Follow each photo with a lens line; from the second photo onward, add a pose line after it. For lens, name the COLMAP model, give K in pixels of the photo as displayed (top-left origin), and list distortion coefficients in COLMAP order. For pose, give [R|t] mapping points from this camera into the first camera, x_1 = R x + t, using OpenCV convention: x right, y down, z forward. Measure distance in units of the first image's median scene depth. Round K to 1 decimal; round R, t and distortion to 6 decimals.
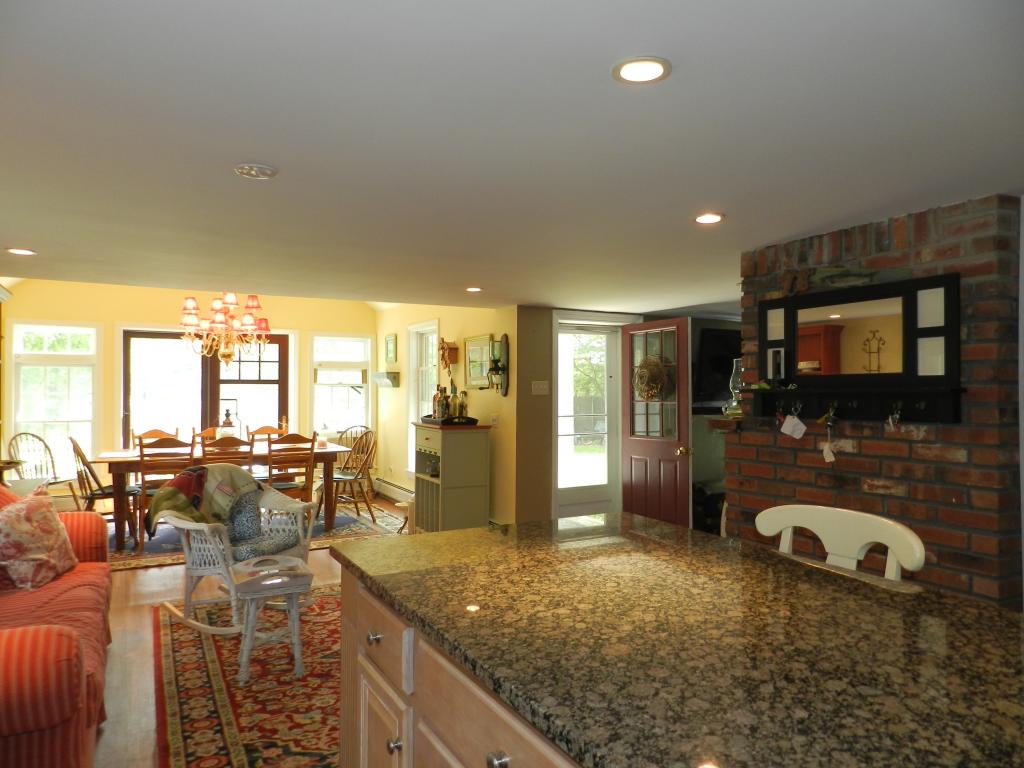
lens RADIAL K [[689.7, 0, 508.1], [0, 689.7, 384.3], [0, 0, 1]] dist [0.012855, -0.004201]
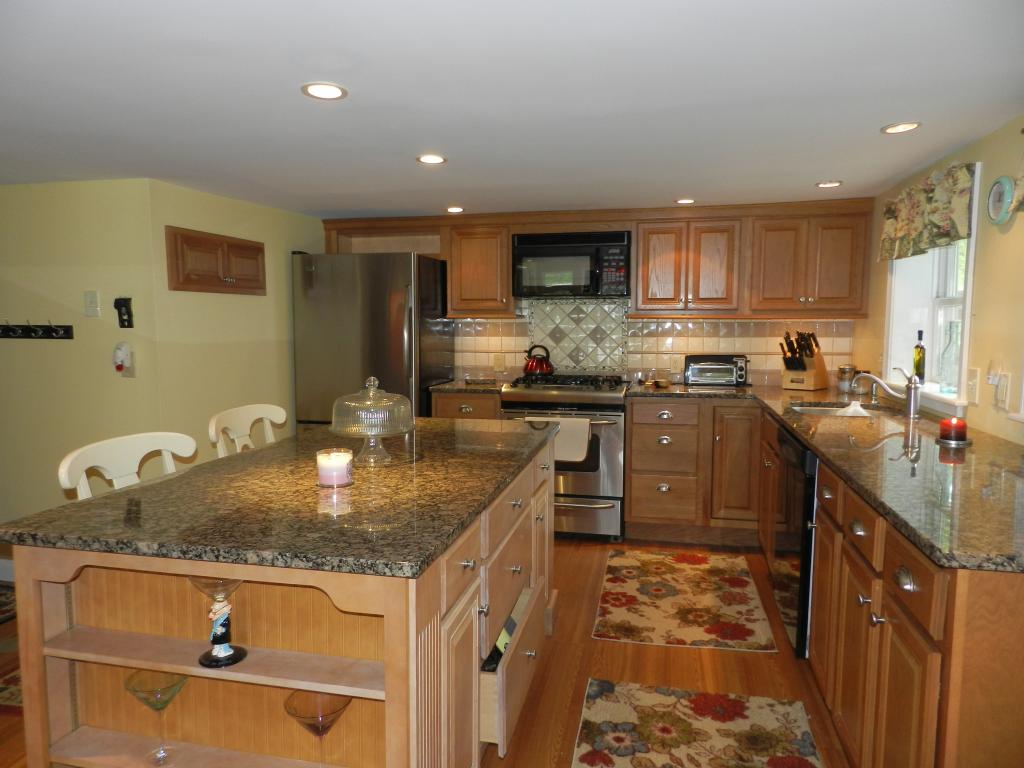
lens RADIAL K [[689.7, 0, 506.1], [0, 689.7, 390.8], [0, 0, 1]] dist [0.012855, -0.004201]
pose [[-0.750229, -0.067263, 0.657748, -0.476950], [-0.008063, 0.995669, 0.092622, -0.007915], [-0.661129, 0.064185, -0.747522, 0.887149]]
